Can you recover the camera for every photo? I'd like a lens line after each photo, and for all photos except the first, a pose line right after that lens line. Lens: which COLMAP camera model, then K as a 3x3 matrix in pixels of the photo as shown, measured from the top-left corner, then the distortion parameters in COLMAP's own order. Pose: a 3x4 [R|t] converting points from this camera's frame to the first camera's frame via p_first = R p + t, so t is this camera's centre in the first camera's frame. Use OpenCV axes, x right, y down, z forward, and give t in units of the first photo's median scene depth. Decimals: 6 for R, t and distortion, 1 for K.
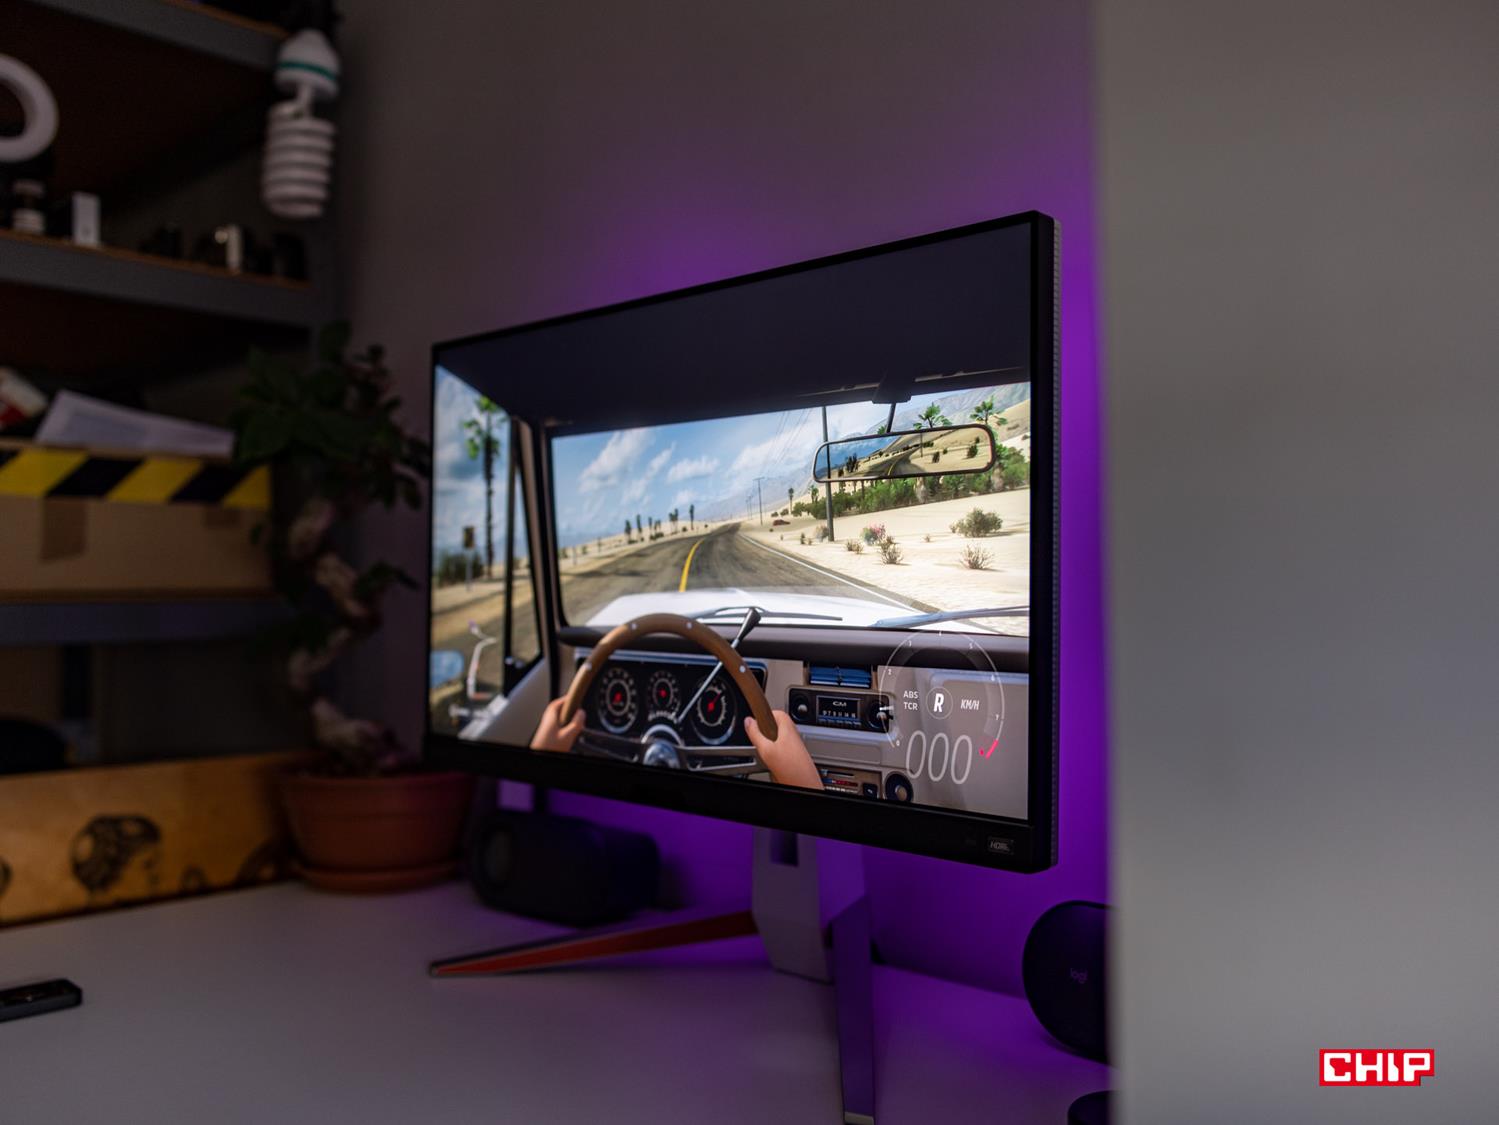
lens RADIAL K [[1246.4, 0, 749.5], [0, 1246.4, 562.5], [0, 0, 1]] dist [-0.002799, -0.009837]
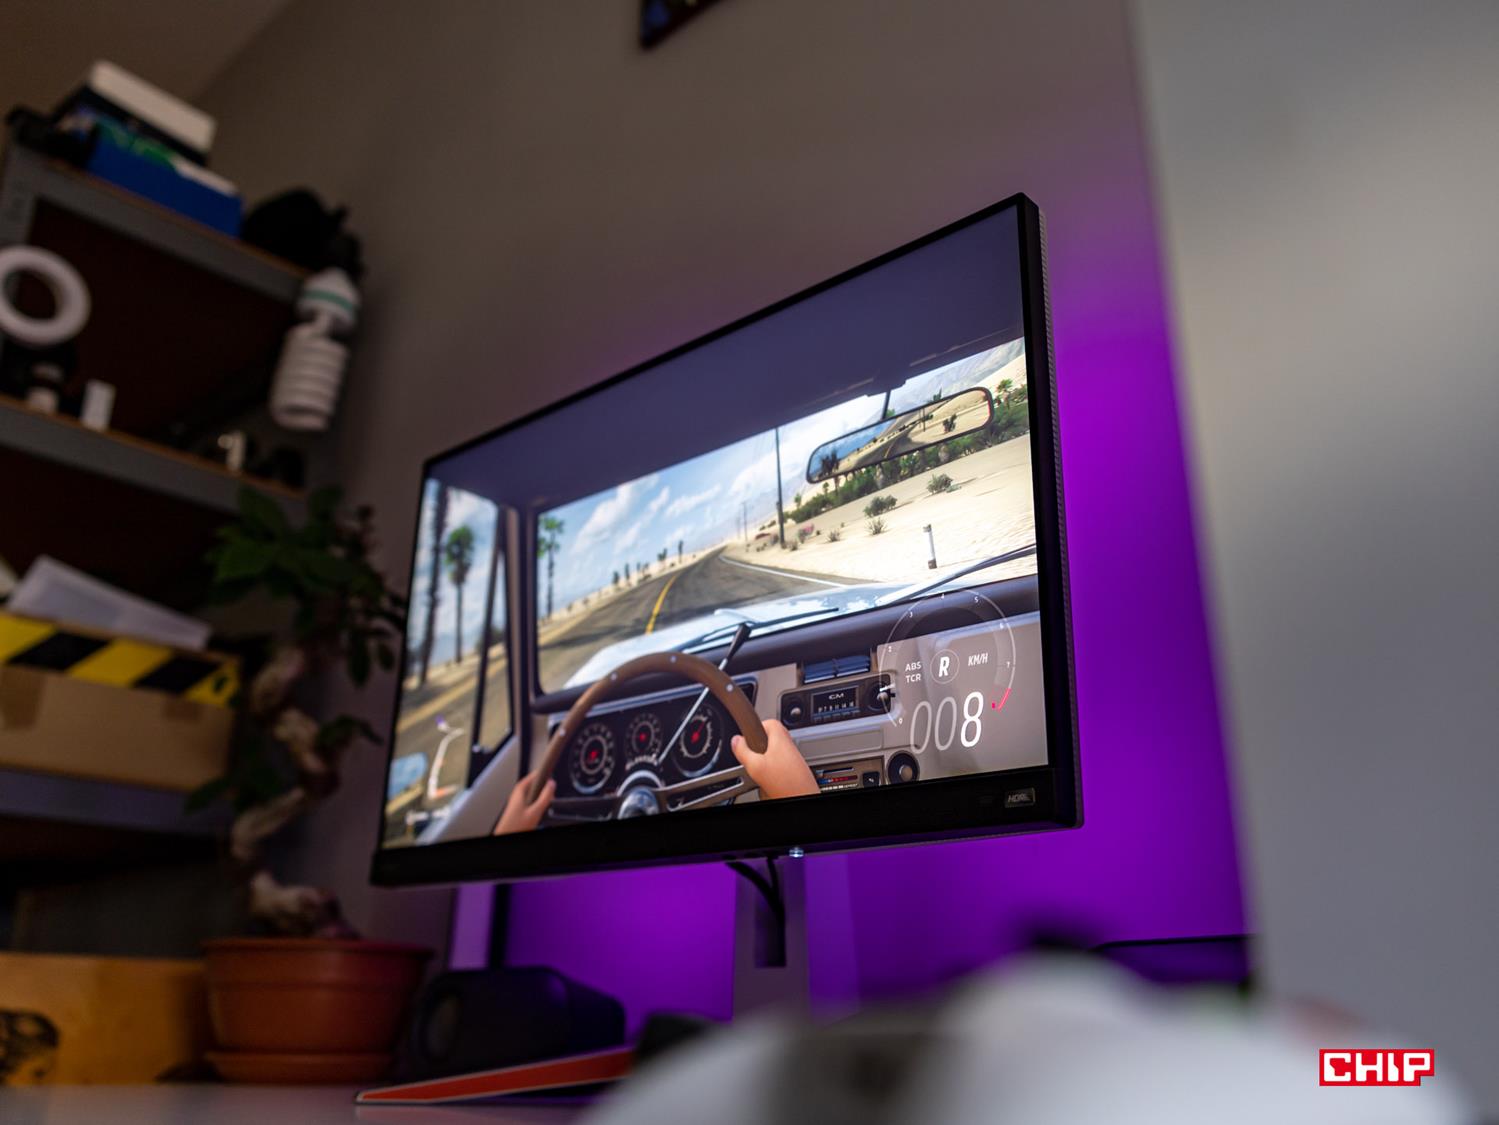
lens RADIAL K [[1246.4, 0, 749.5], [0, 1246.4, 562.5], [0, 0, 1]] dist [-0.002799, -0.009837]
pose [[0.999685, 0.020470, 0.014493, -0.006760], [-0.014885, 0.949288, -0.314055, 0.280562], [-0.020187, 0.313741, 0.949294, 0.082679]]
